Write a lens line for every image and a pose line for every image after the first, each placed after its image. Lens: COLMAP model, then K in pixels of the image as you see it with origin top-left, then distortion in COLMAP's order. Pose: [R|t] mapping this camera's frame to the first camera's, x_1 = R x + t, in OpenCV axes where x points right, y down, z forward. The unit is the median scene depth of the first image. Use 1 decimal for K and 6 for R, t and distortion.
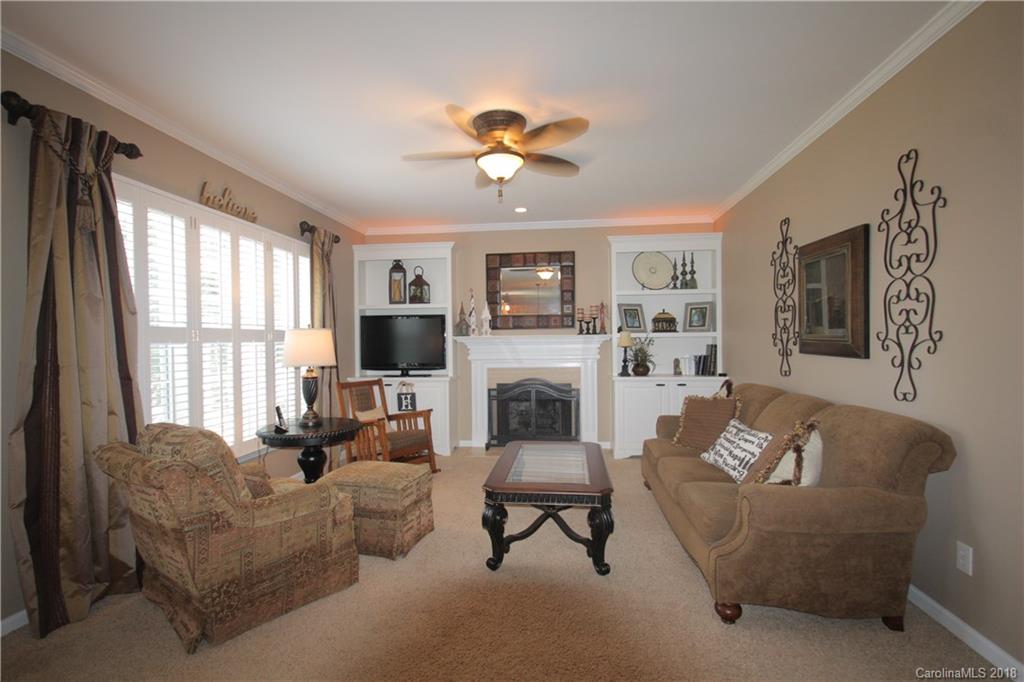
lens RADIAL K [[487.1, 0, 514.3], [0, 487.1, 342.9], [0, 0, 1]] dist [0.015586, -0.002824]
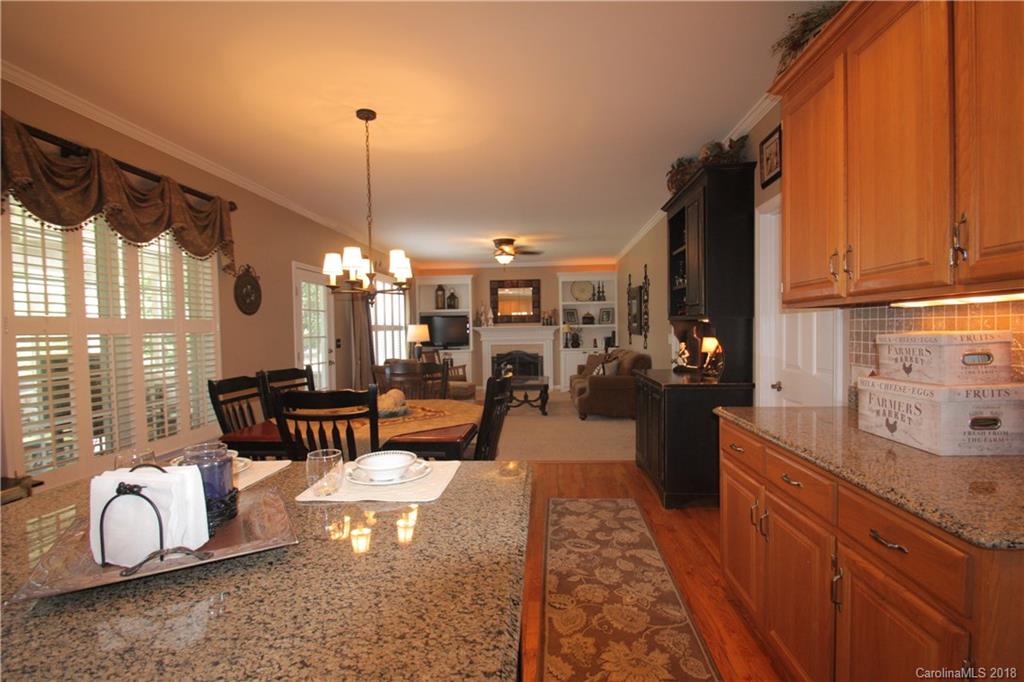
lens RADIAL K [[487.1, 0, 512.6], [0, 487.1, 339.6], [0, 0, 1]] dist [0.015586, -0.002824]
pose [[0.999453, -0.006830, 0.032347, -0.037503], [0.006530, 0.999935, 0.009346, 0.016395], [-0.032408, -0.009129, 0.999433, -0.814287]]
